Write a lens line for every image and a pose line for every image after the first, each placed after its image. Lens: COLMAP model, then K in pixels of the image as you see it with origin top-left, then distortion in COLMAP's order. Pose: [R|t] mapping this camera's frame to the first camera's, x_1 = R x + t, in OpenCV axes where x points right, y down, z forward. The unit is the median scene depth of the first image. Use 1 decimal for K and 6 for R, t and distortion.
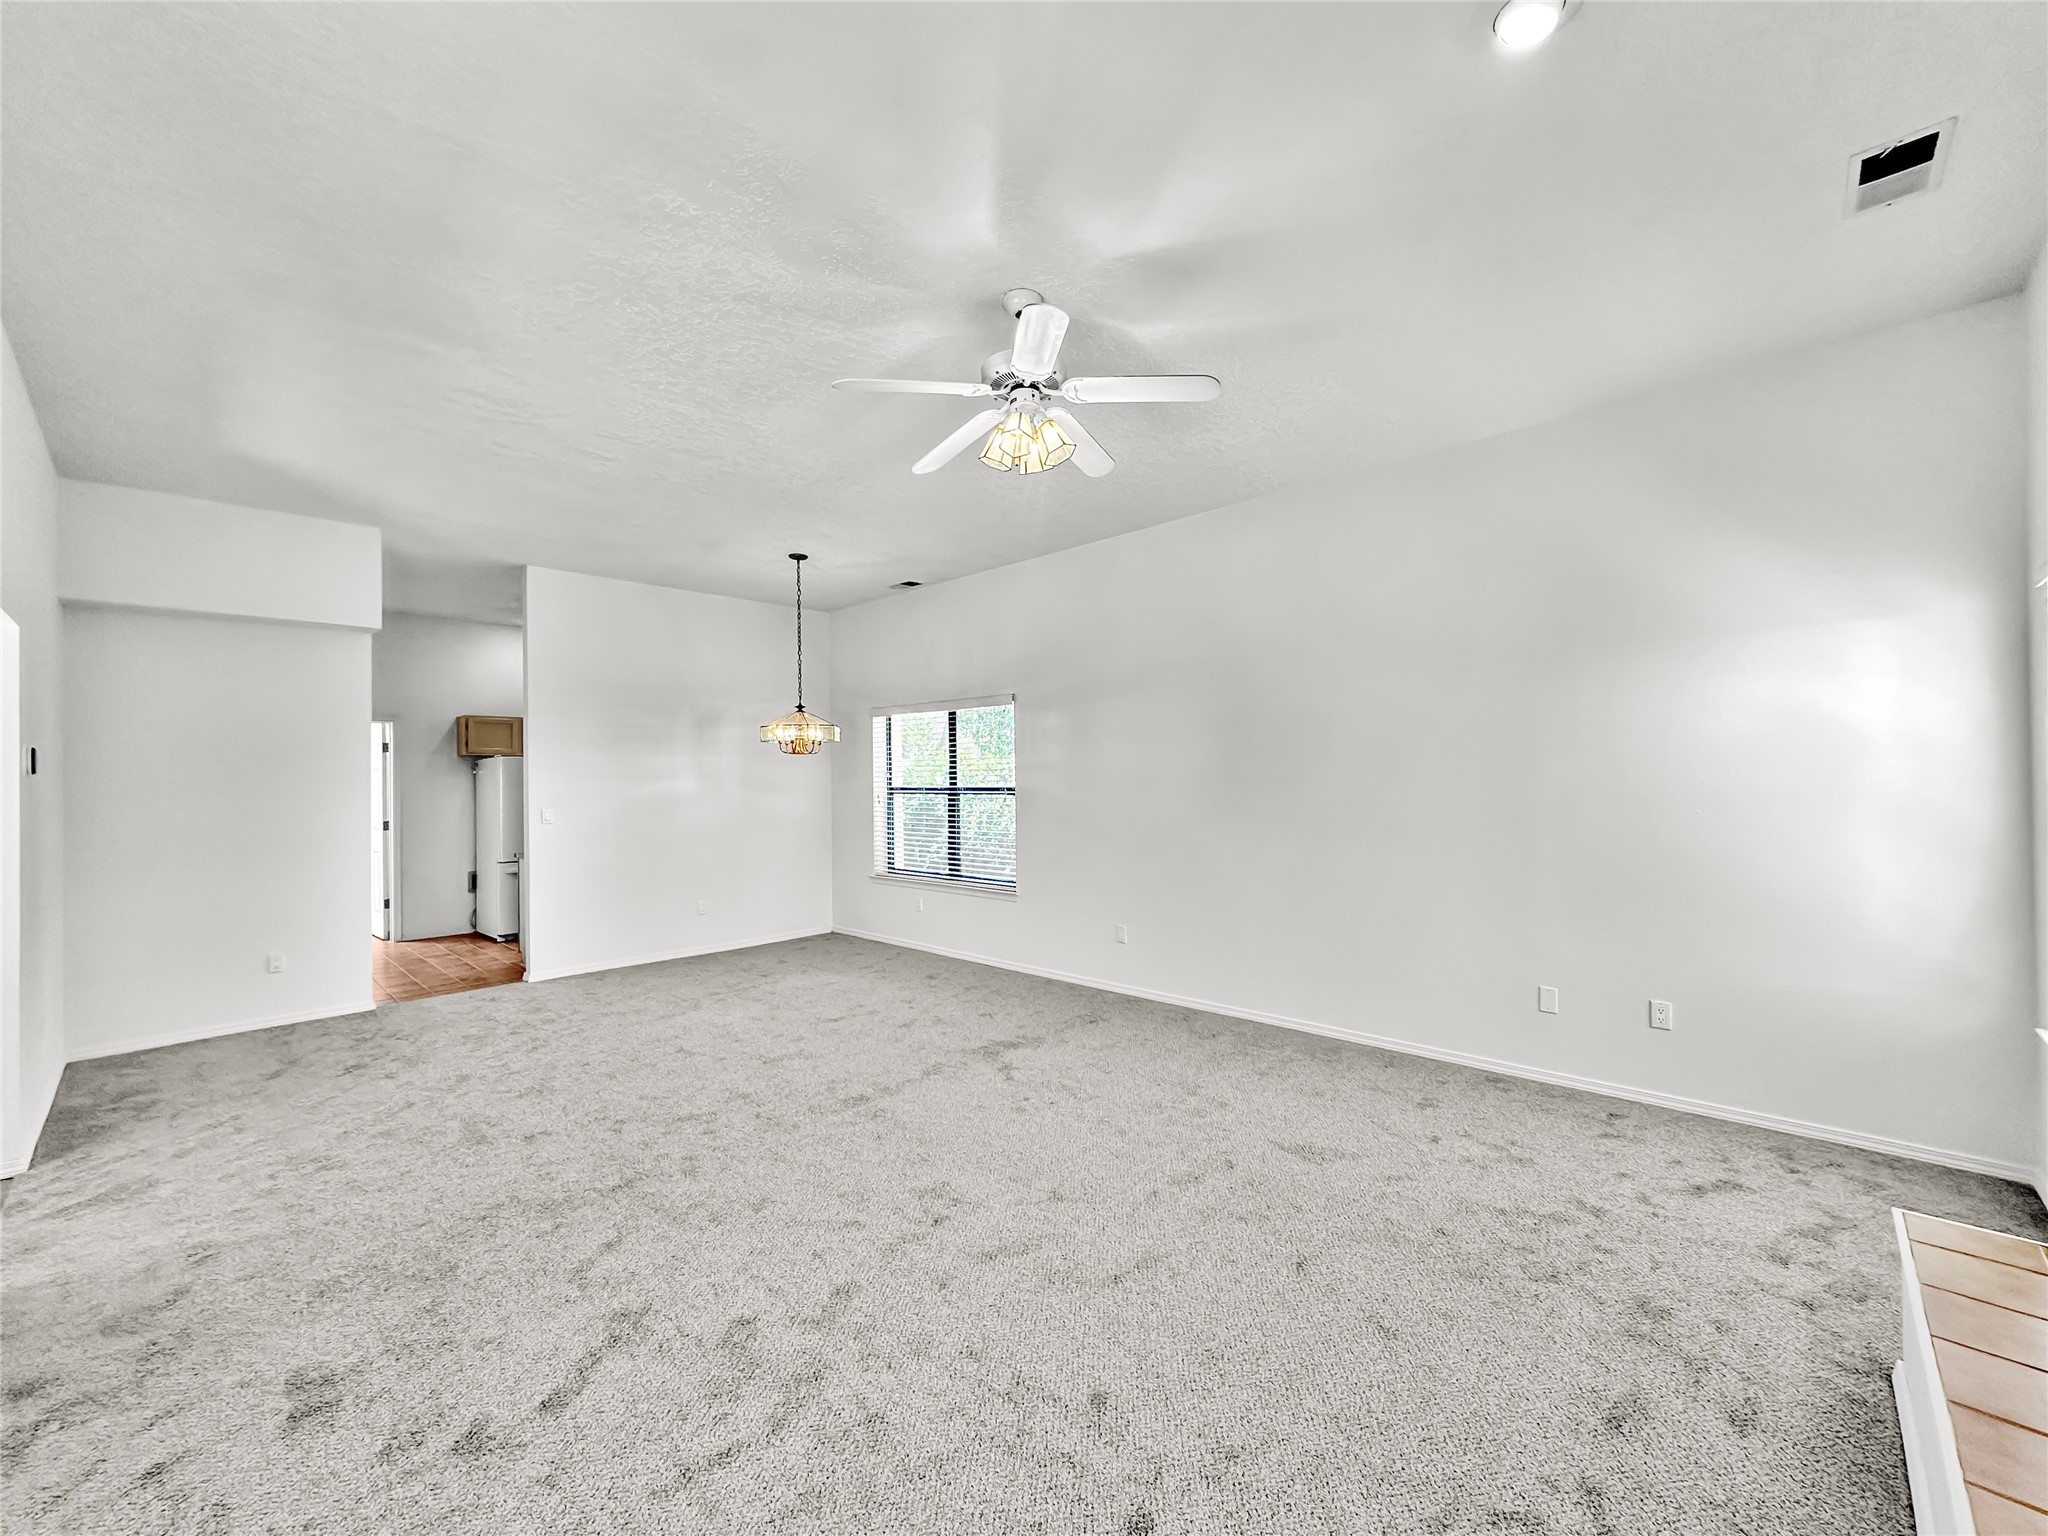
lens RADIAL K [[823.1, 0, 1029.2], [0, 823.1, 773.0], [0, 0, 1]] dist [-0.003755, 0.000888]
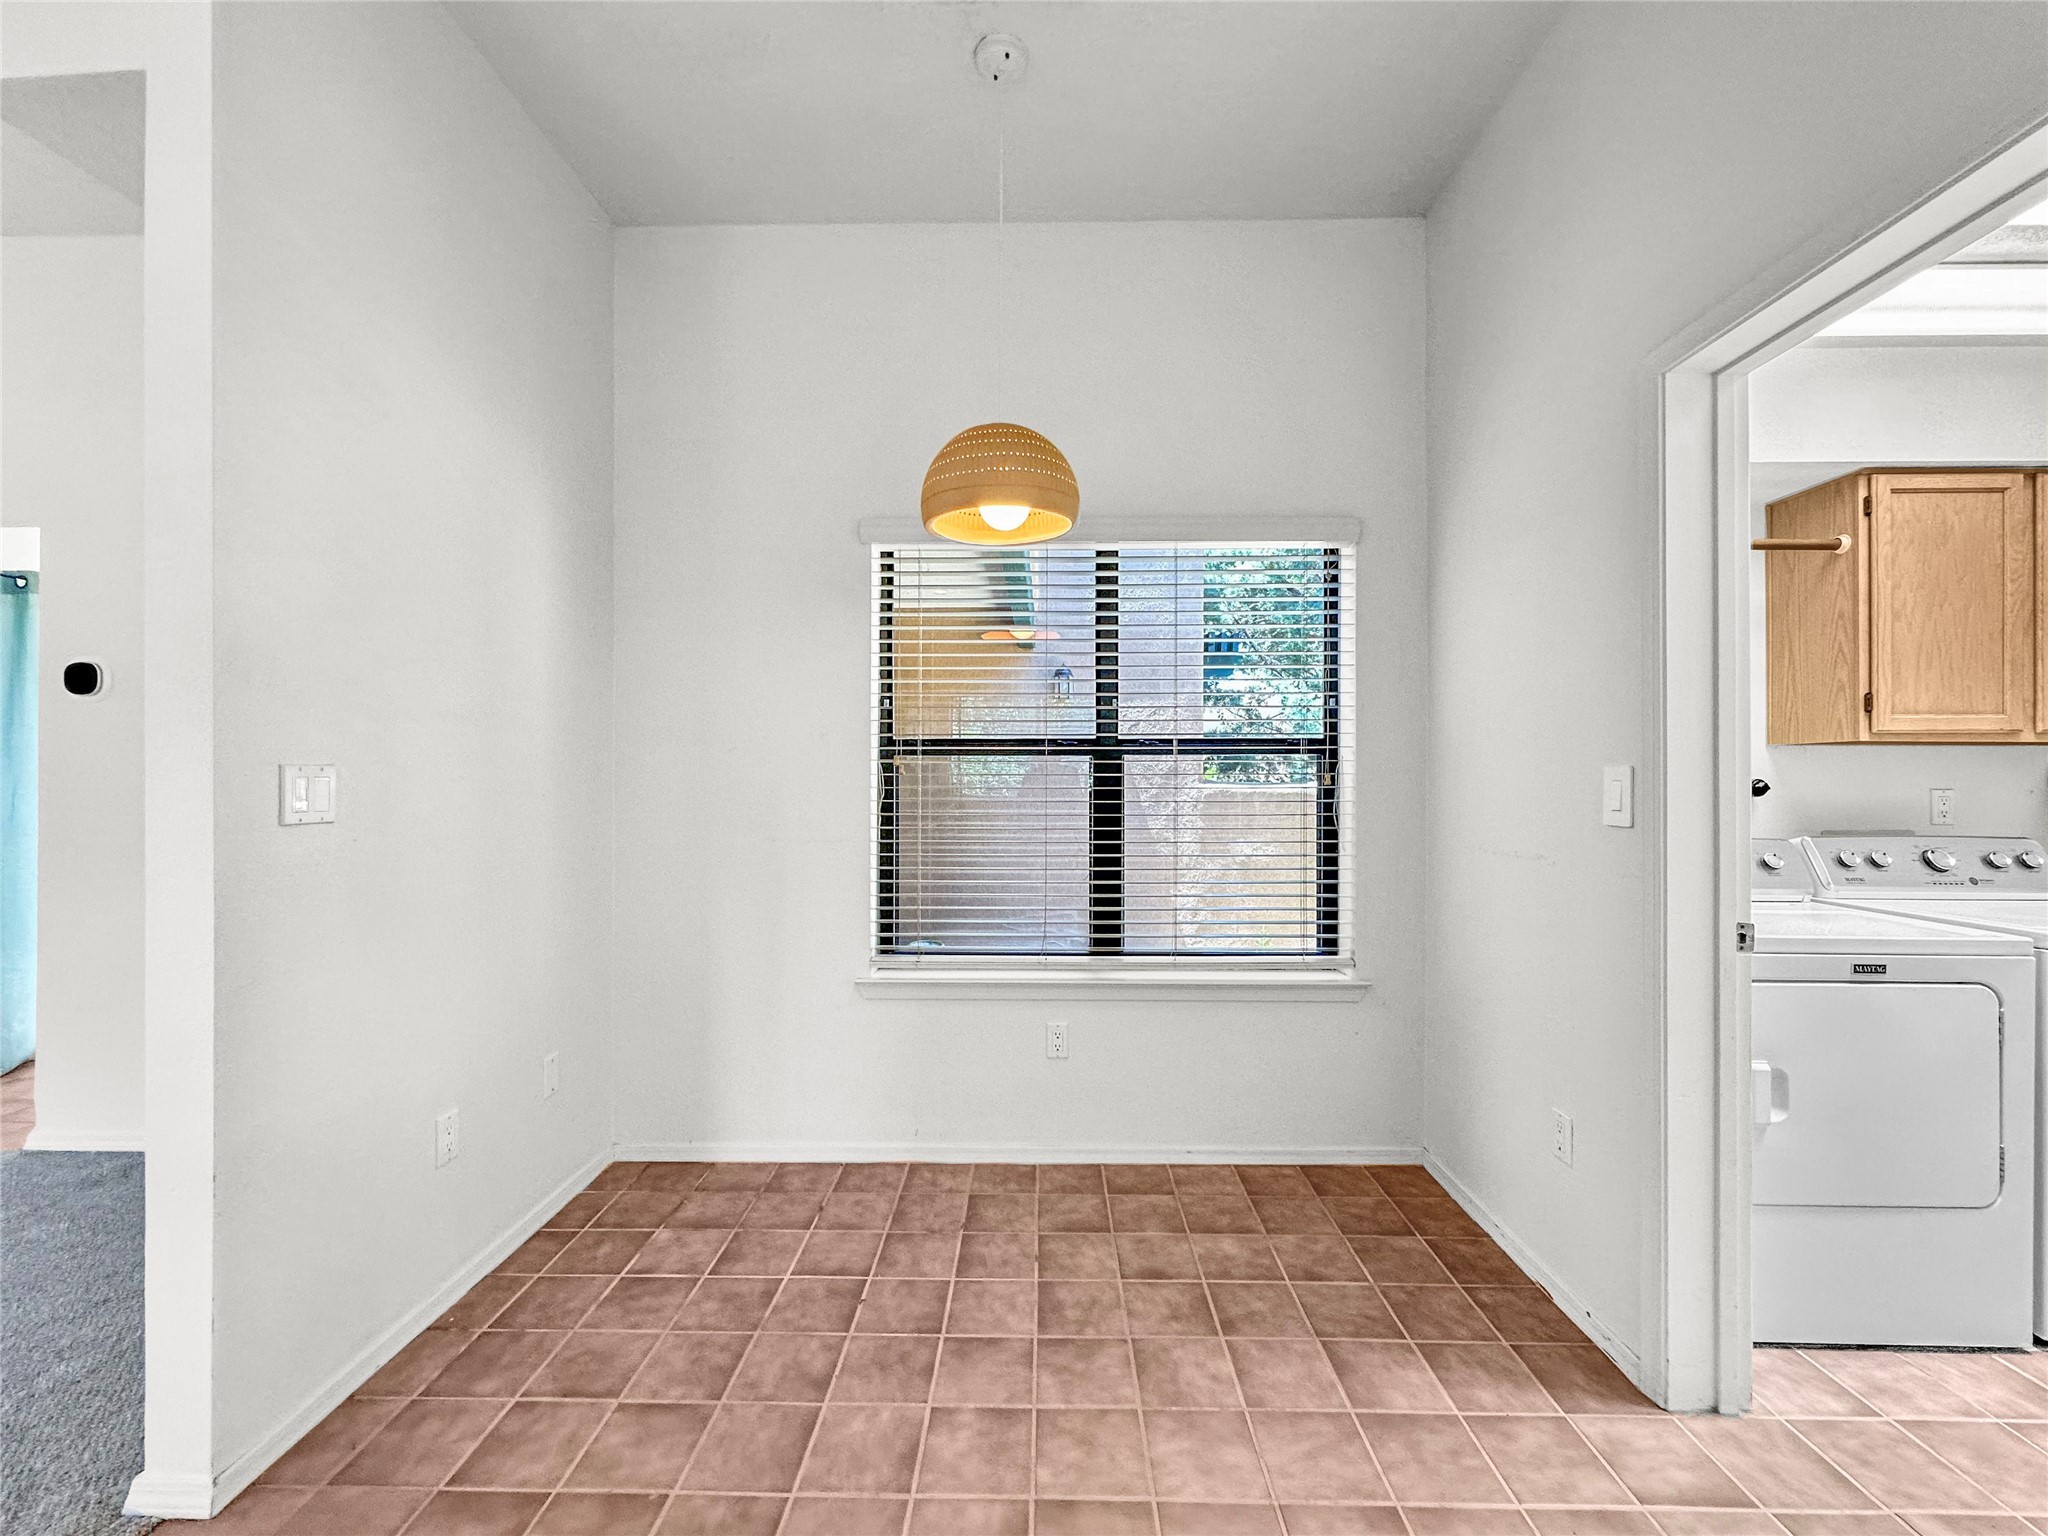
lens RADIAL K [[823.1, 0, 1025.7], [0, 823.1, 774.0], [0, 0, 1]] dist [-0.003755, 0.000888]
pose [[0.741736, 0.011526, 0.670593, -0.549365], [-0.018786, 0.999817, 0.003594, 0.049010], [-0.670429, -0.015264, 0.741816, 1.016748]]
